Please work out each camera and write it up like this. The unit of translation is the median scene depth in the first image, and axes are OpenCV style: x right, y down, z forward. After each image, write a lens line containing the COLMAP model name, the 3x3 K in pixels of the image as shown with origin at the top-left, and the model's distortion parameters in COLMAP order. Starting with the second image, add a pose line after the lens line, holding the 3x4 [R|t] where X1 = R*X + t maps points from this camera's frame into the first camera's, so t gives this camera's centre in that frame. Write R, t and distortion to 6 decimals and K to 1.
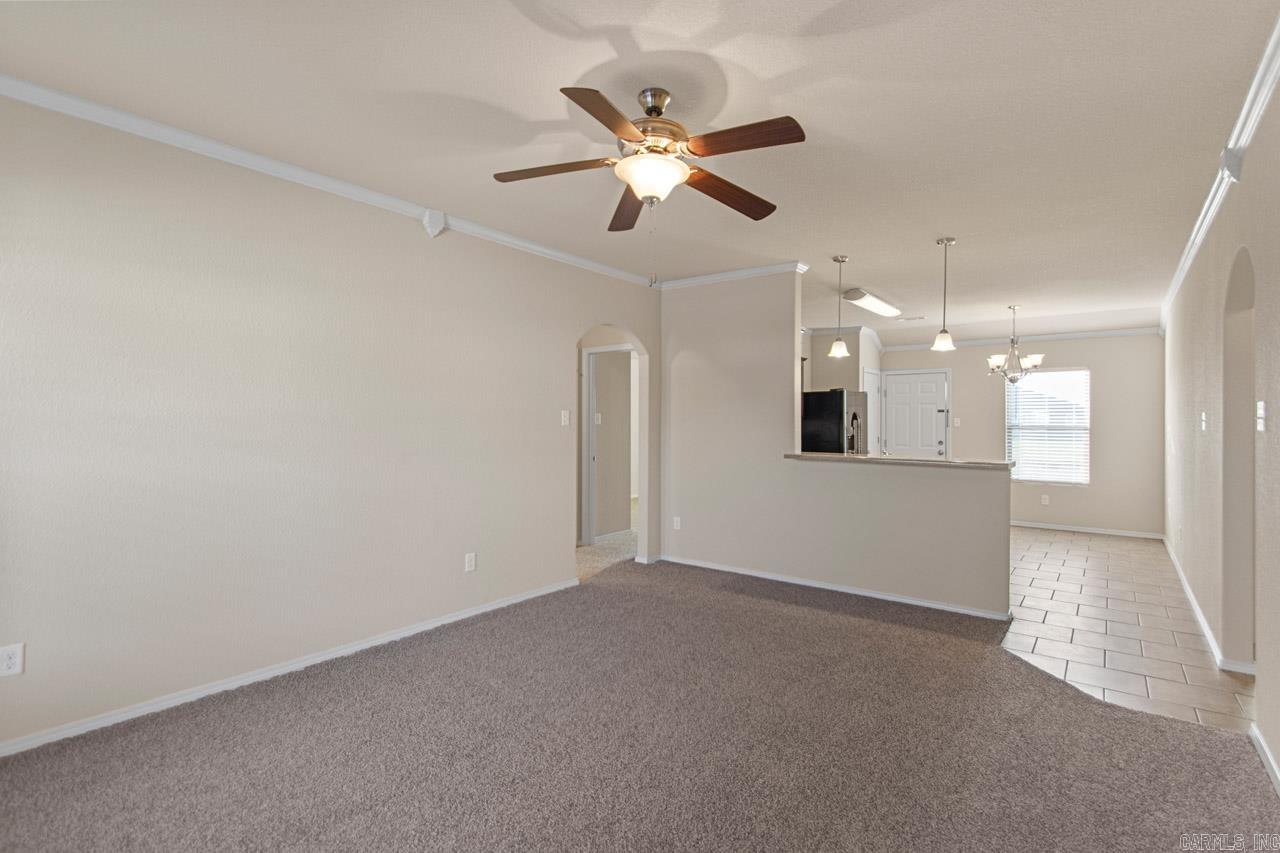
lens RADIAL K [[616.0, 0, 645.4], [0, 616.0, 418.6], [0, 0, 1]] dist [-0.004947, -0.001483]
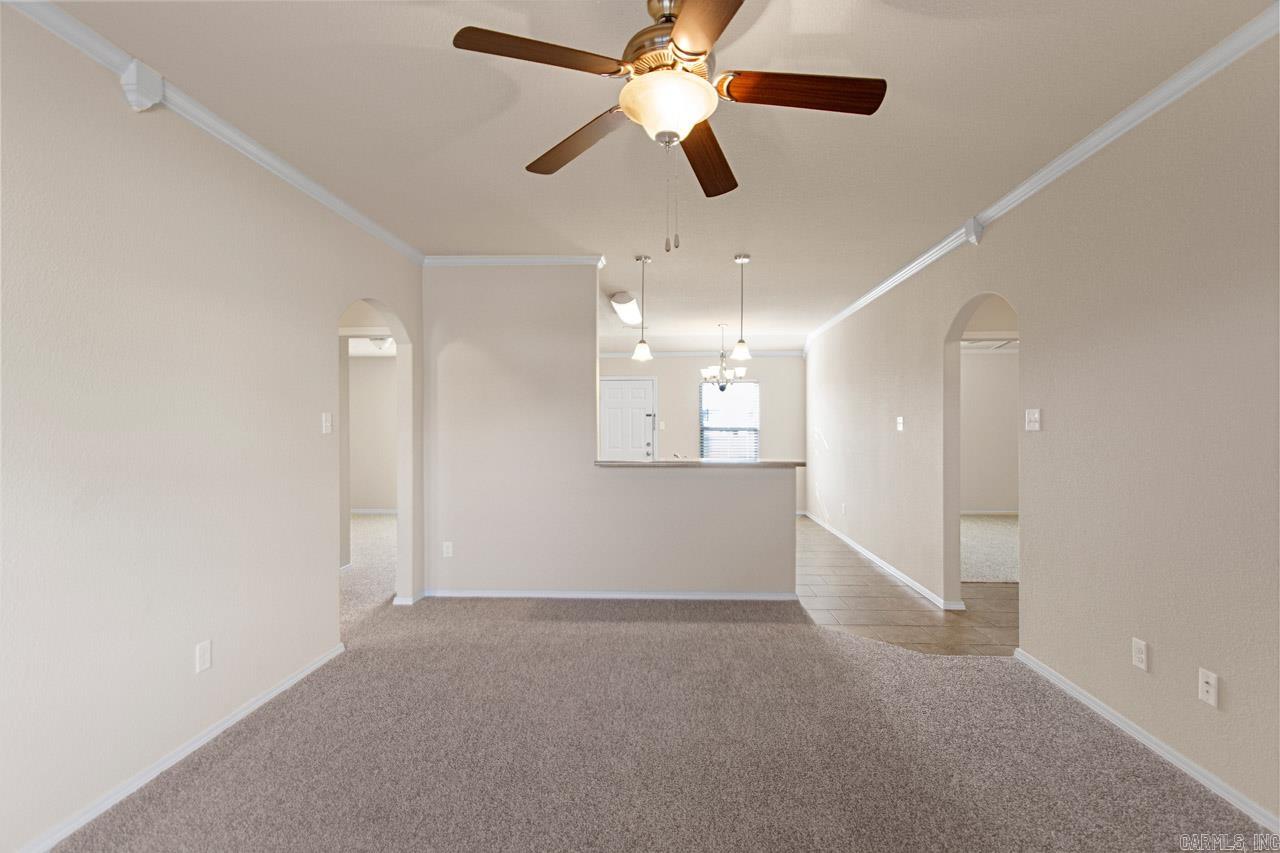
lens RADIAL K [[605.9, 0, 640.0], [0, 605.9, 426.5], [0, 0, 1]] dist [-0.001060, -0.000328]
pose [[0.811607, -0.007605, 0.584155, -0.262771], [0.003546, 0.999961, 0.008092, -0.001771], [-0.584194, -0.004496, 0.811602, 0.231176]]
